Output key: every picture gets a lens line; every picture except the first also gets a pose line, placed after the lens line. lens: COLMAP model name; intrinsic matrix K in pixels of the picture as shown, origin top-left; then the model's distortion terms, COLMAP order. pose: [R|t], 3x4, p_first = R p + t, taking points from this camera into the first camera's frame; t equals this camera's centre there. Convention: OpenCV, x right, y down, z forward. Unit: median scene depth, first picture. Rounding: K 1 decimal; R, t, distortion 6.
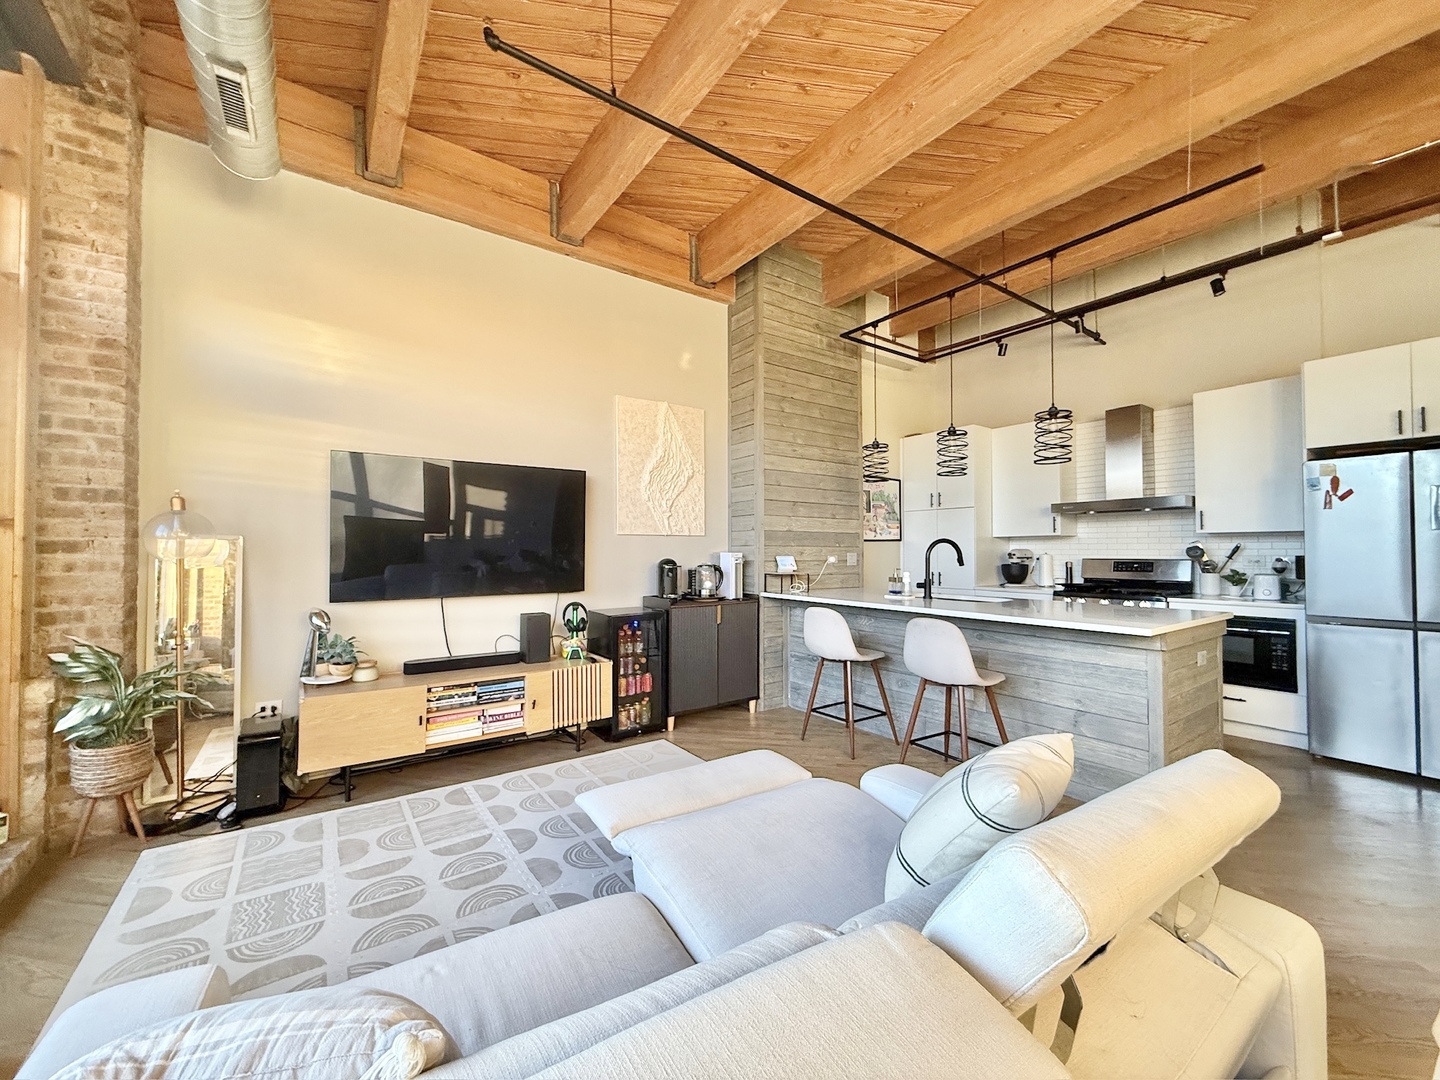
lens RADIAL K [[571.5, 0, 719.8], [0, 571.5, 540.0], [0, 0, 1]] dist [0.001241, -0.000455]
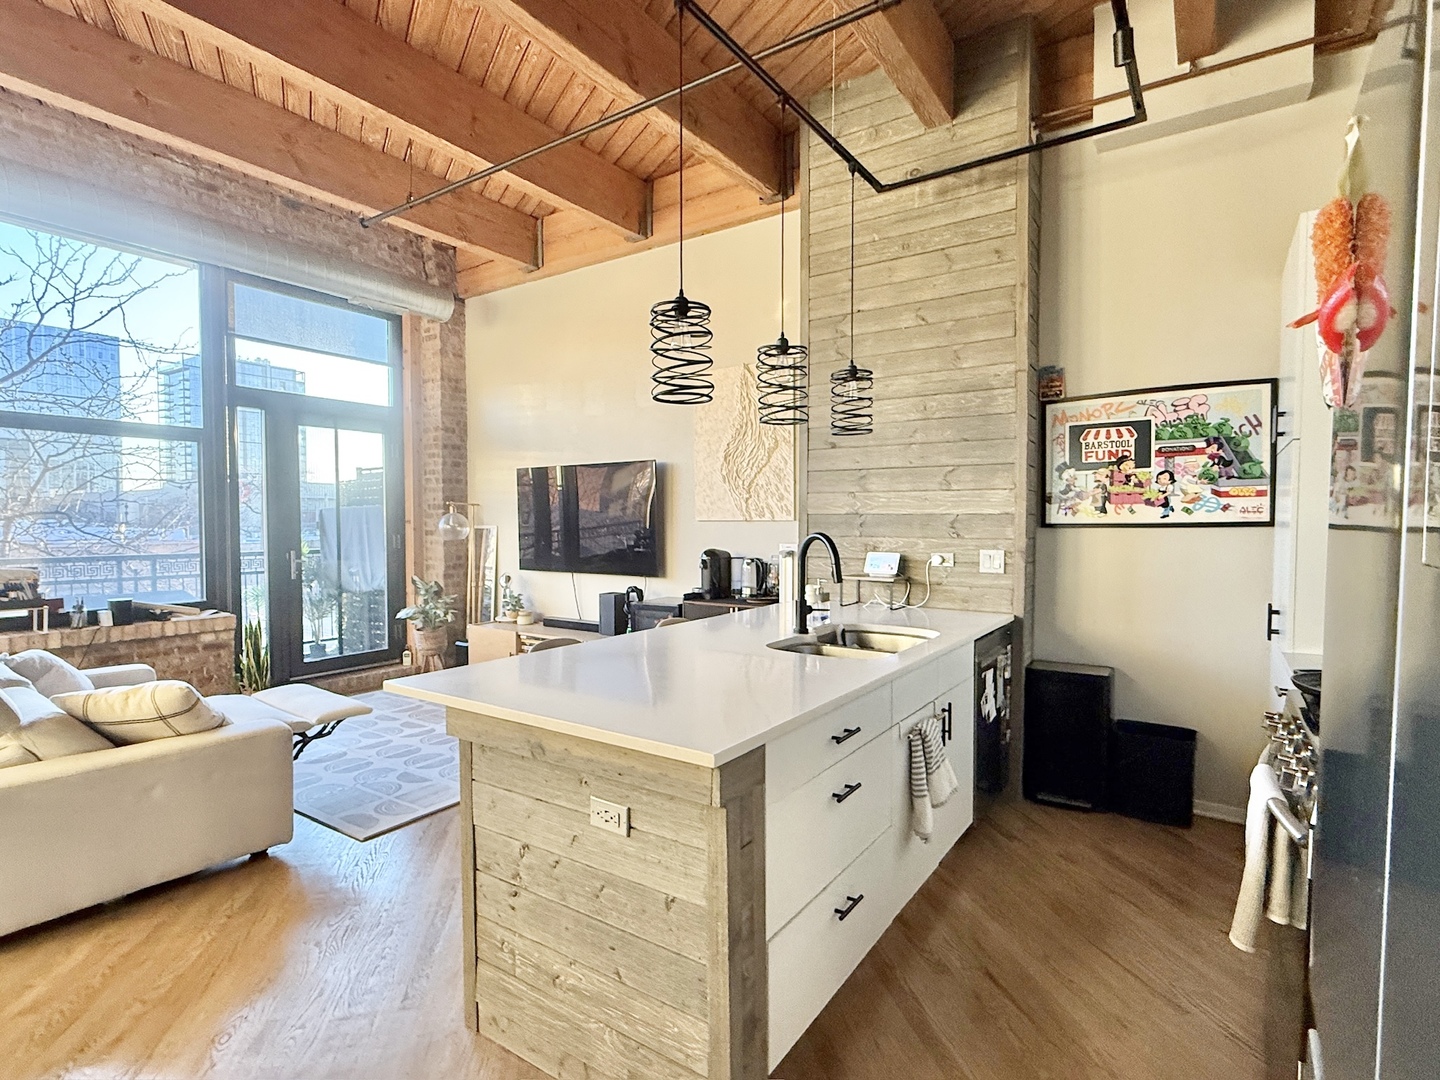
lens RADIAL K [[728.2, 0, 721.2], [0, 728.2, 542.3], [0, 0, 1]] dist [0.003805, 0.000430]
pose [[0.352944, 0.033096, -0.935059, 0.920111], [0.021030, 0.998841, 0.043292, -0.024275], [0.935408, -0.034944, 0.351839, 0.583320]]
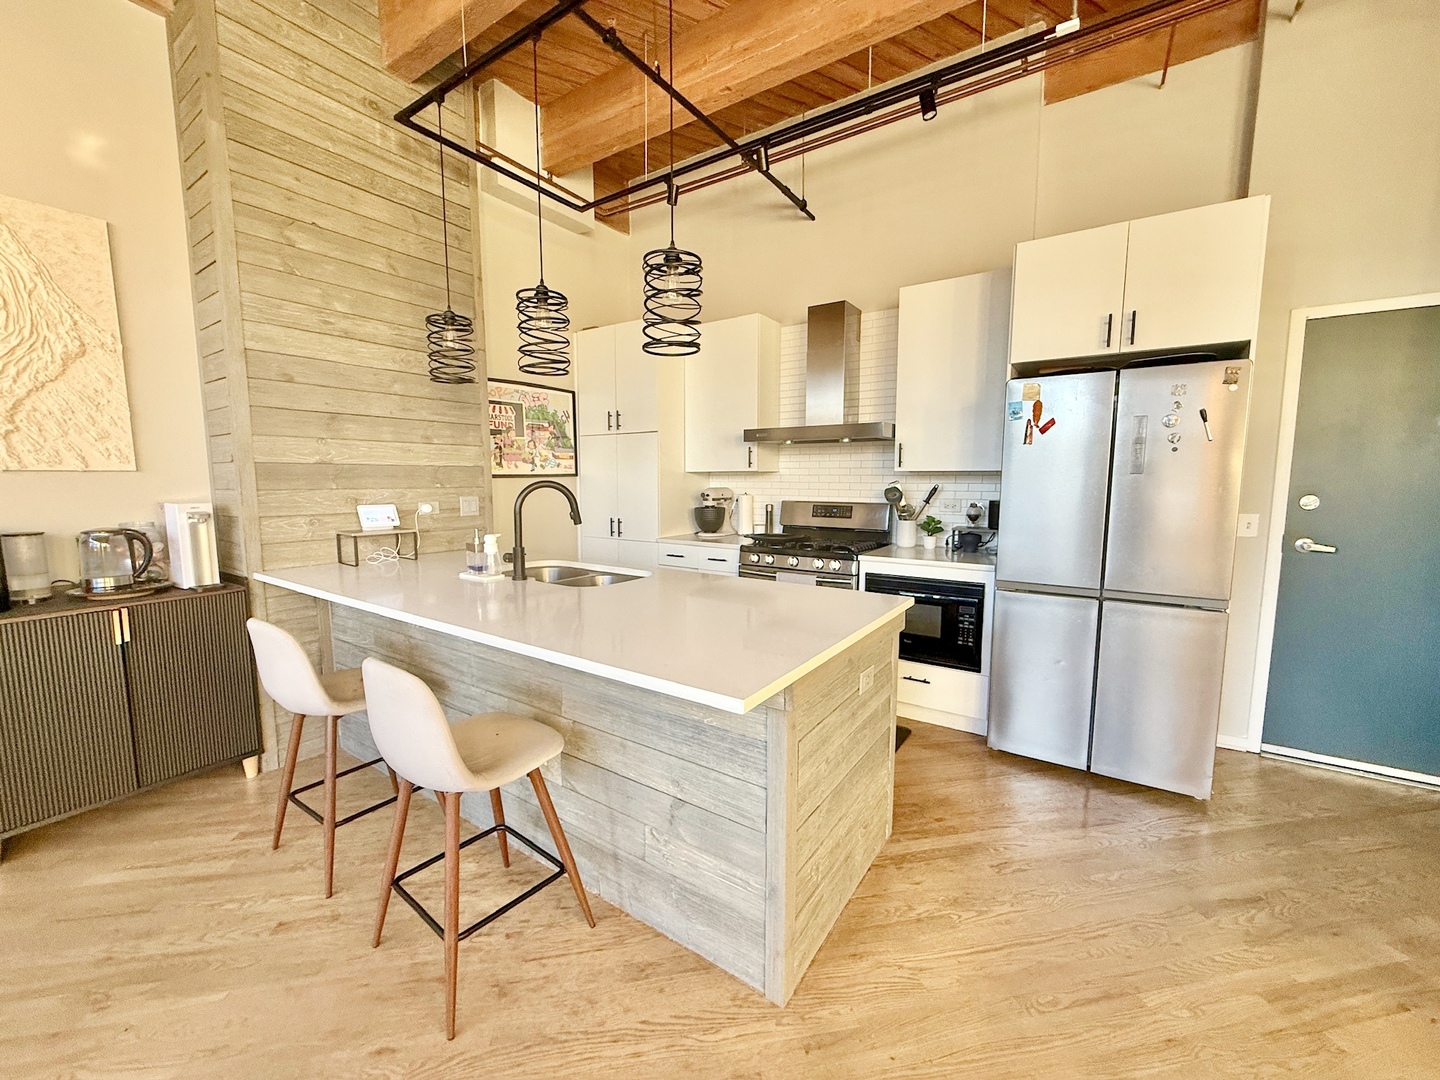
lens RADIAL K [[571.5, 0, 718.2], [0, 571.5, 541.0], [0, 0, 1]] dist [0.001241, -0.000455]
pose [[0.938064, -0.038158, 0.344354, 0.313553], [-0.007310, 0.991515, 0.129784, -0.016851], [-0.346385, -0.124263, 0.929826, 0.320942]]
